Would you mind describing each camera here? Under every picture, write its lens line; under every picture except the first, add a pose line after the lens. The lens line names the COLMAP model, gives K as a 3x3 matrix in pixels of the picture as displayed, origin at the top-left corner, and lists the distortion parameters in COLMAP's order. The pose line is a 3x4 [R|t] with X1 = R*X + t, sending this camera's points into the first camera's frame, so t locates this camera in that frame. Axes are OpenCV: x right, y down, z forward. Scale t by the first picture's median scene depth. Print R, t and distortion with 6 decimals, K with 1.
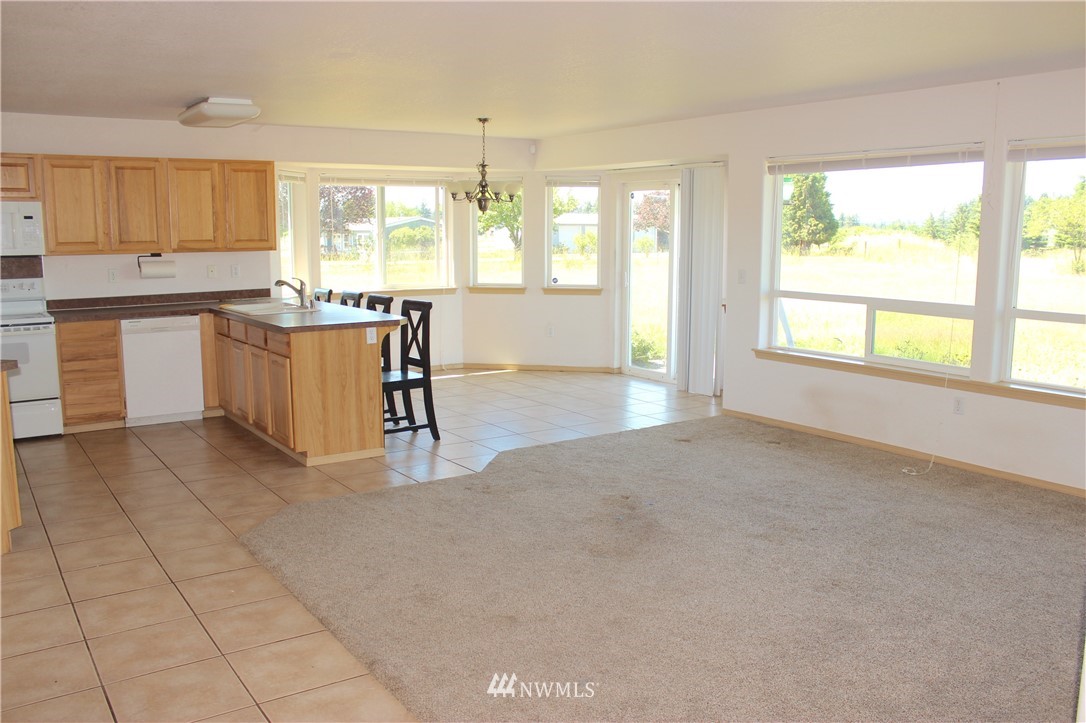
lens RADIAL K [[907.6, 0, 549.5], [0, 907.6, 364.8], [0, 0, 1]] dist [-0.156381, 0.131495]
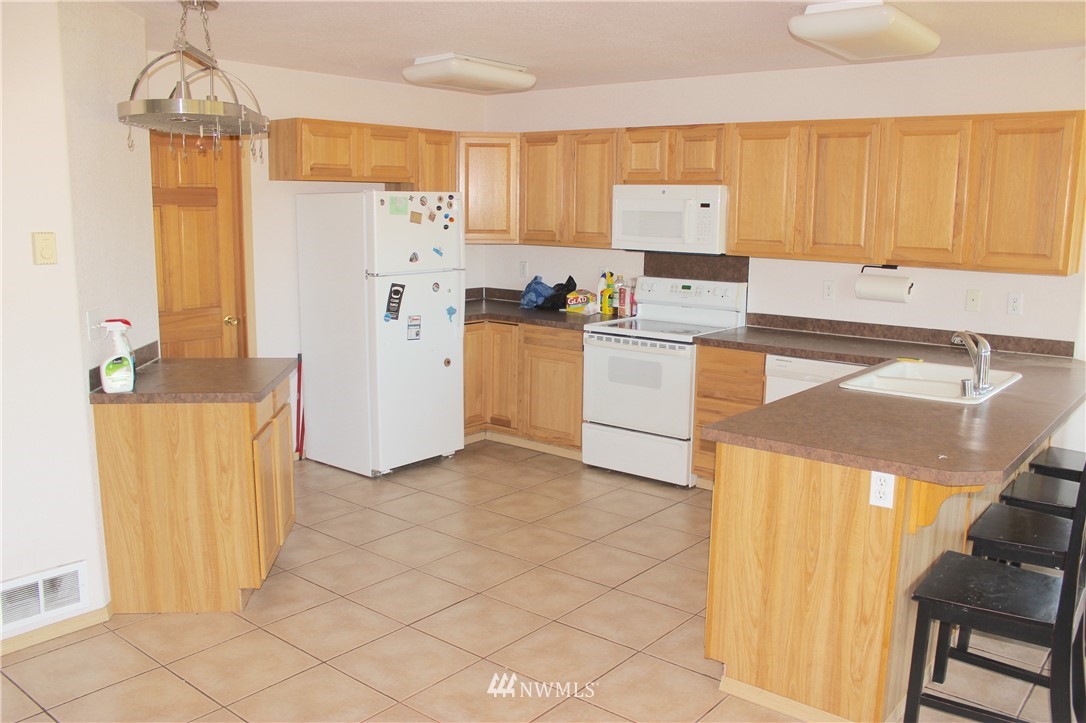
lens RADIAL K [[907.6, 0, 536.3], [0, 907.6, 367.0], [0, 0, 1]] dist [-0.156381, 0.131495]
pose [[0.270096, 0.172224, -0.947305, 0.136121], [-0.153944, 0.978940, 0.134082, -0.105591], [0.950447, 0.109617, 0.290921, 0.602579]]
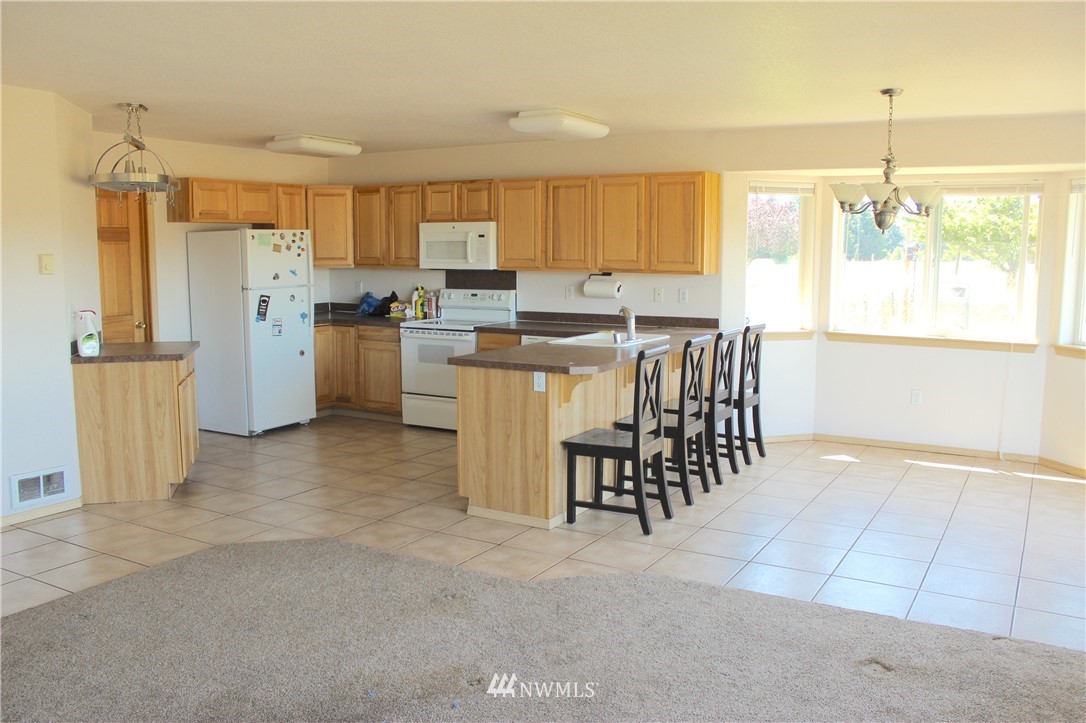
lens RADIAL K [[907.6, 0, 533.6], [0, 907.6, 366.1], [0, 0, 1]] dist [-0.156381, 0.131495]
pose [[0.415167, 0.120783, -0.901692, 0.465015], [-0.137167, 0.988127, 0.069205, -0.088061], [0.899345, 0.094951, 0.426806, 0.547718]]
